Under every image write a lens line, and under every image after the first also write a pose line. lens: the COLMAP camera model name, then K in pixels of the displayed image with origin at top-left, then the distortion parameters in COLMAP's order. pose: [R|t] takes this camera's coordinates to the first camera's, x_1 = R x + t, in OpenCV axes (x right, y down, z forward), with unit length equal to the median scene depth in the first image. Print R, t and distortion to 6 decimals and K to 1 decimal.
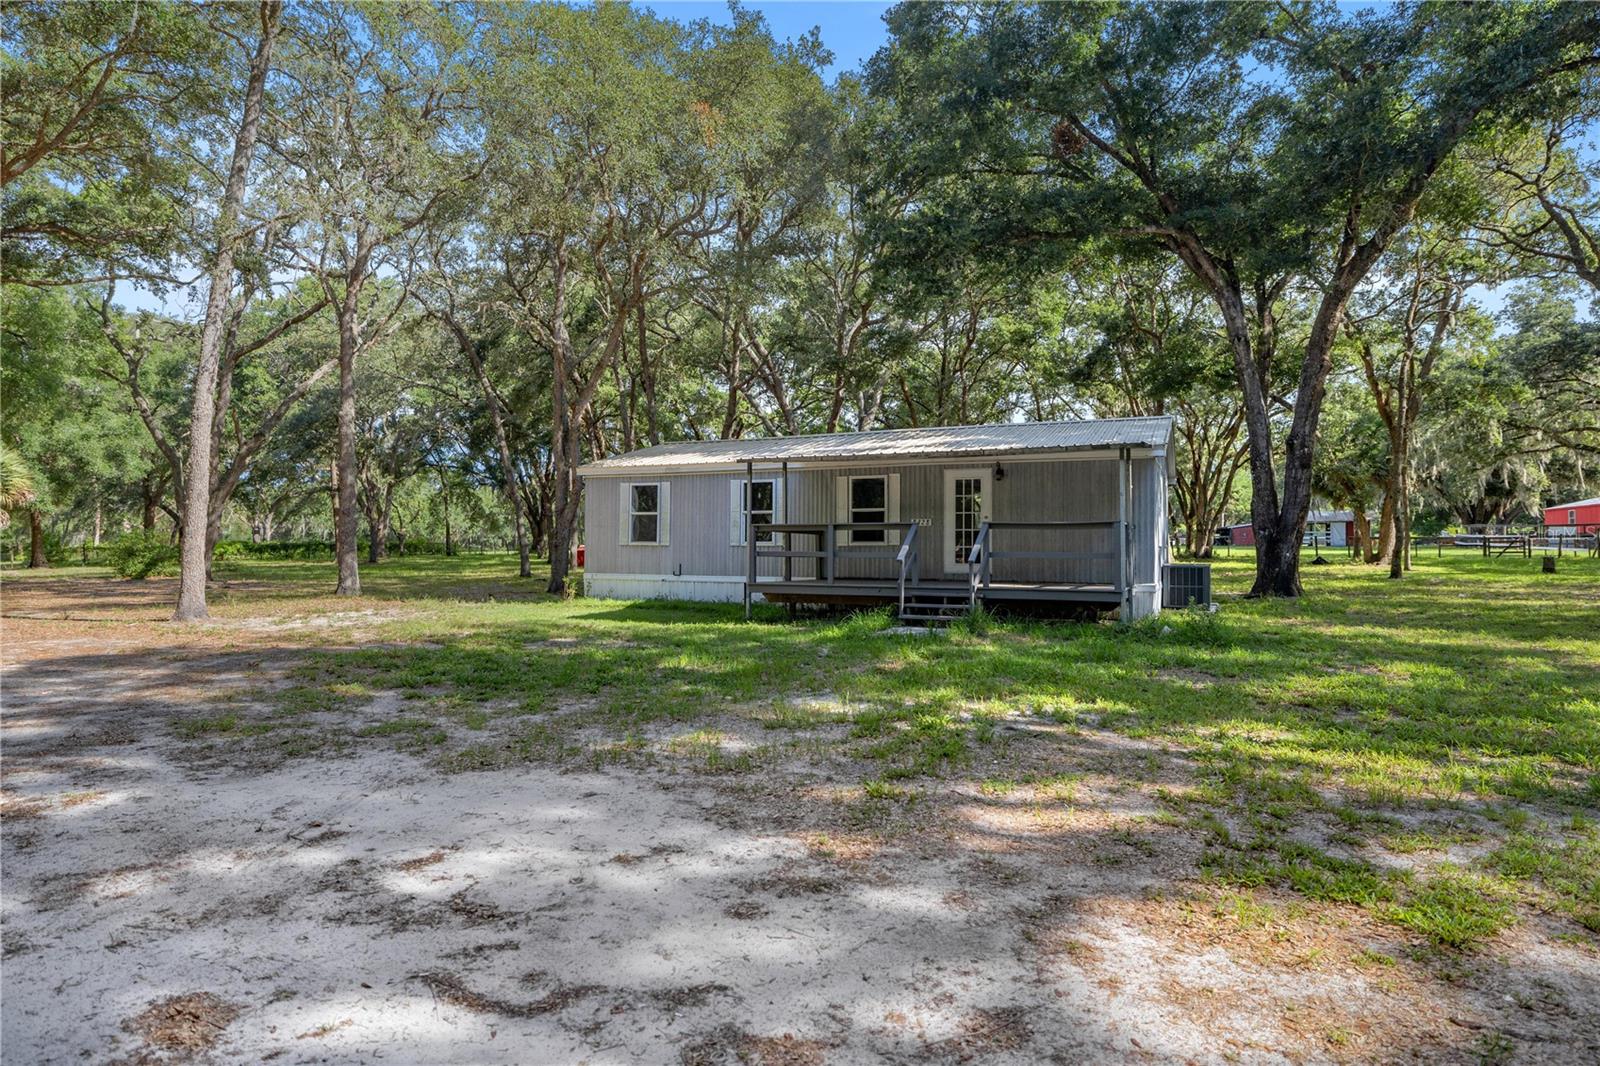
lens RADIAL K [[880.0, 0, 800.0], [0, 880.0, 533.0], [0, 0, 1]] dist [0.004120, -0.001646]
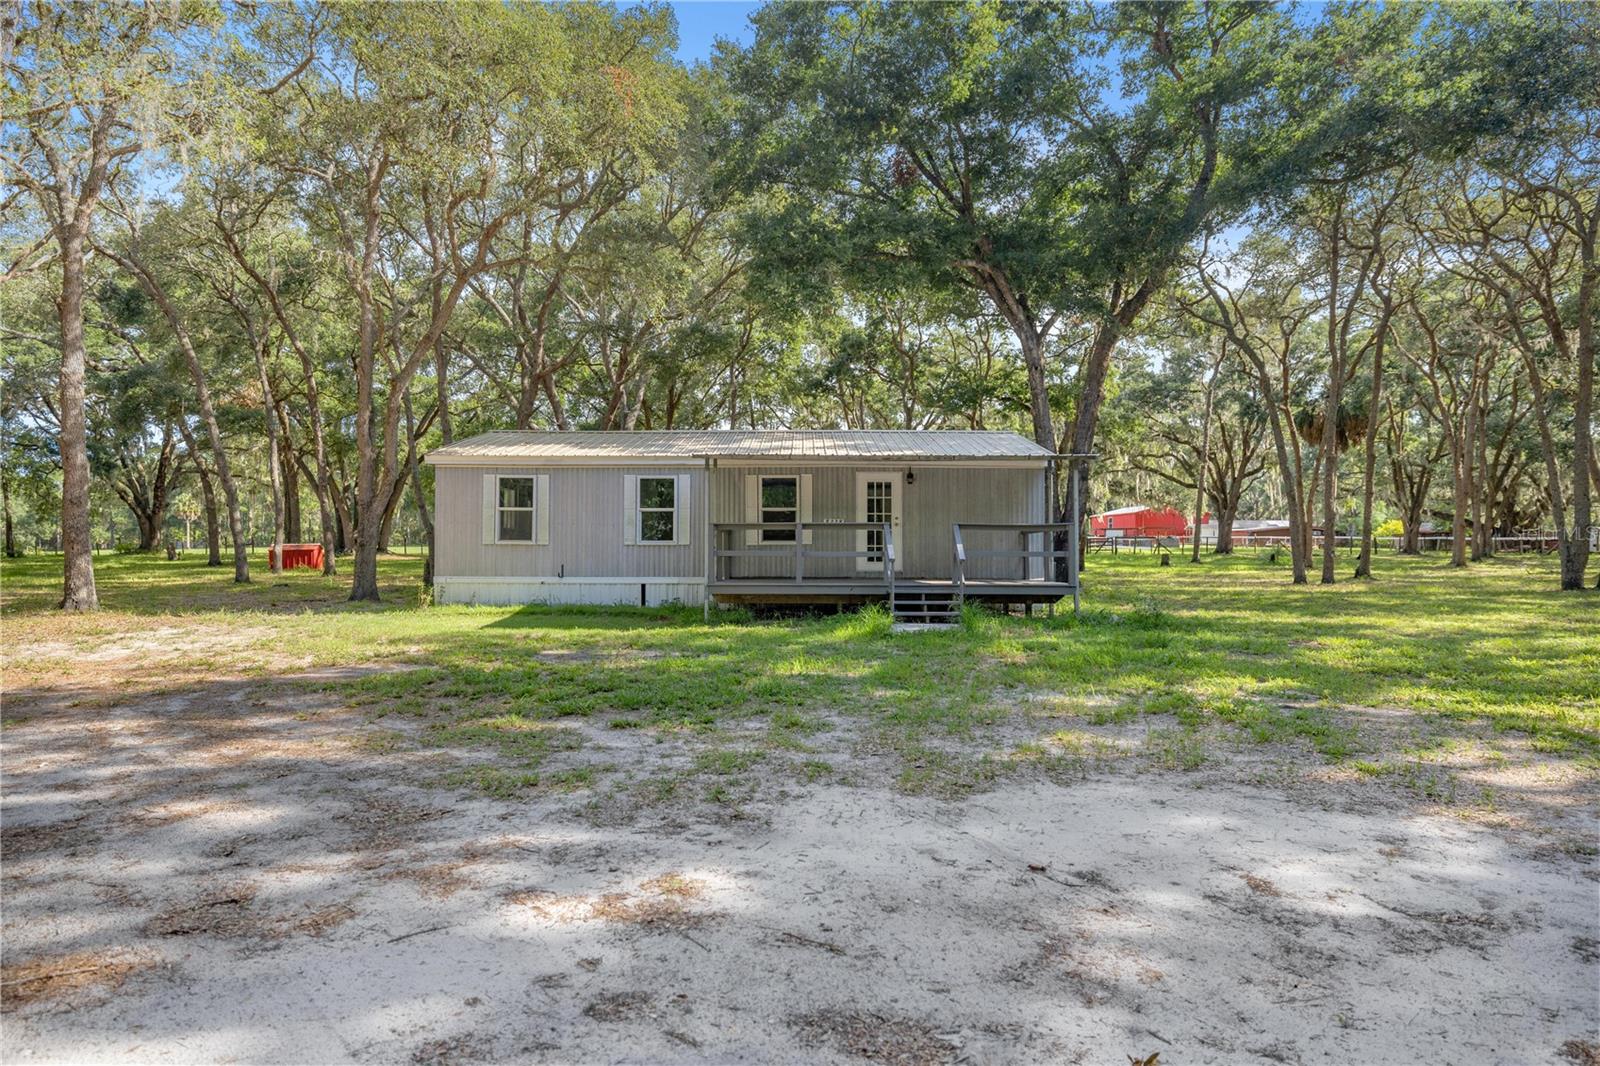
lens RADIAL K [[862.4, 0, 800.6], [0, 862.4, 551.1], [0, 0, 1]] dist [-0.000465, -0.000754]
pose [[0.920526, -0.002335, 0.390675, -0.290634], [-0.006368, 0.999760, 0.020980, 0.000548], [-0.390630, -0.021801, 0.920289, 0.084095]]
